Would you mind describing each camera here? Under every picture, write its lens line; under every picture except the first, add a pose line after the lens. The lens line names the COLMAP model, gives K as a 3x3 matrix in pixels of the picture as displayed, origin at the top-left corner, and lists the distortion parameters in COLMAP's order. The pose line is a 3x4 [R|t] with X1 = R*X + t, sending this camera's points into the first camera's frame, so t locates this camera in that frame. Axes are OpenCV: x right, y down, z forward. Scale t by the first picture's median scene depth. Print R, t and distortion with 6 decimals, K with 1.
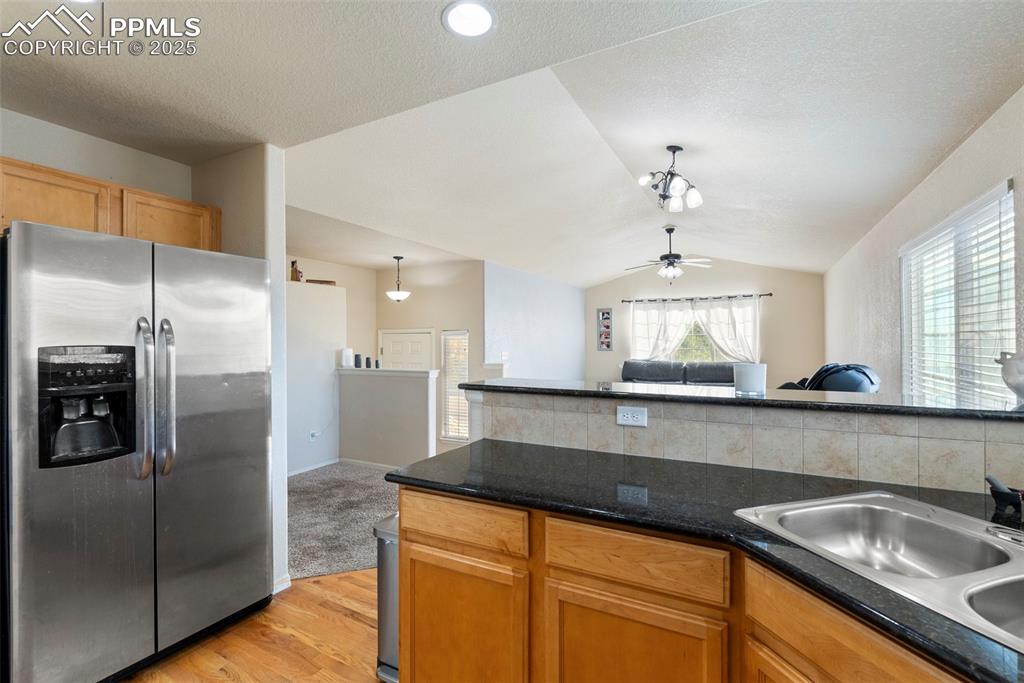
lens RADIAL K [[456.3, 0, 520.6], [0, 456.3, 339.2], [0, 0, 1]] dist [-0.002398, -0.000111]
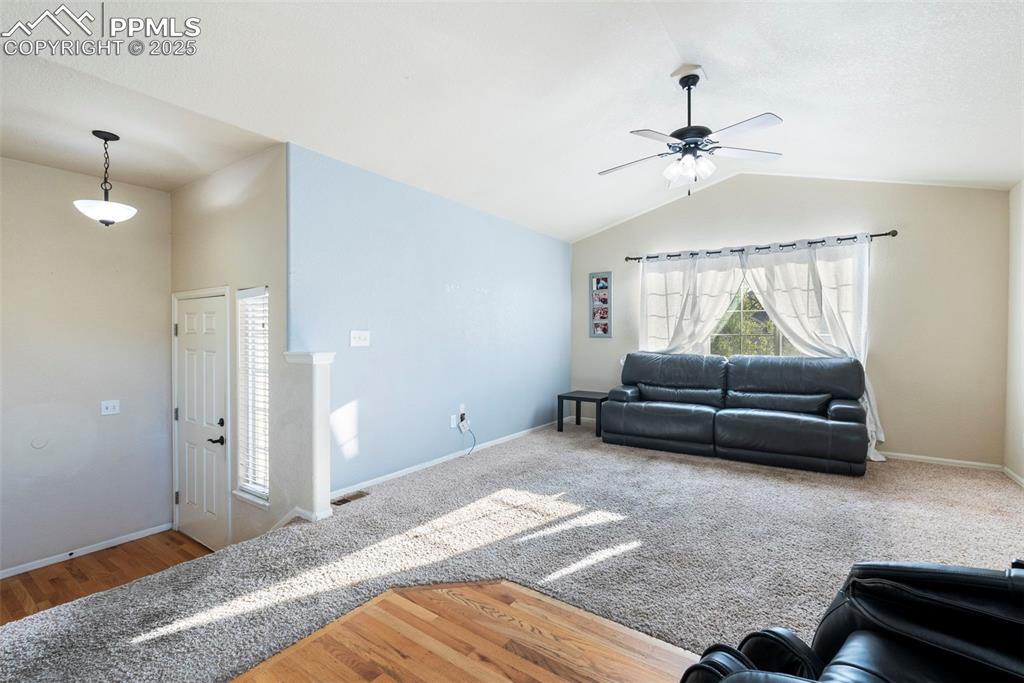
lens RADIAL K [[454.0, 0, 515.6], [0, 454.0, 341.1], [0, 0, 1]] dist [-0.001813, -0.000293]
pose [[0.992499, 0.010498, -0.121801, 0.164332], [-0.008378, 0.999805, 0.017906, 0.022139], [0.121966, -0.016751, 0.992393, 0.394682]]
